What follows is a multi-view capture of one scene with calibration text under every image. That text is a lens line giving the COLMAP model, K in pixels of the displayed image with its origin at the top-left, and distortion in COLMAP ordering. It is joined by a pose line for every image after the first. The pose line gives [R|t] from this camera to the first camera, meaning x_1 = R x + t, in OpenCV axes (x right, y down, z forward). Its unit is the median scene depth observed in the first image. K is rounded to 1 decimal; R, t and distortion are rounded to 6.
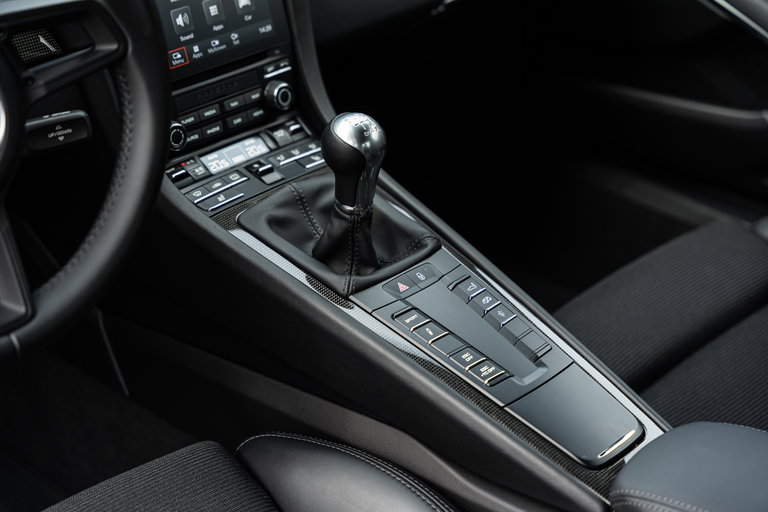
lens RADIAL K [[1544.7, 0, 383.5], [0, 1544.7, 256.4], [0, 0, 1]] dist [0.041382, 0.000000]
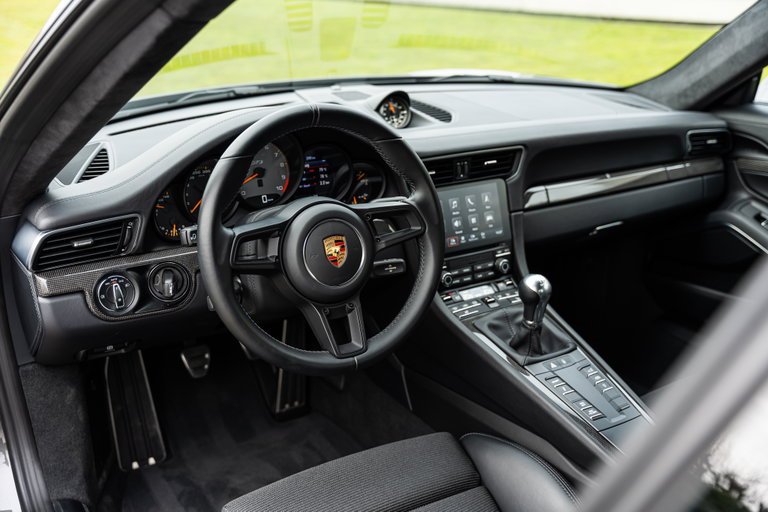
lens RADIAL K [[858.5, 0, 384.0], [0, 858.5, 257.6], [0, 0, 1]] dist [0.038216, 0.000000]
pose [[0.967655, 0.087990, -0.236437, 0.049193], [-0.120795, 0.984386, -0.128034, 0.049364], [0.221480, 0.152453, 0.963174, -0.106773]]
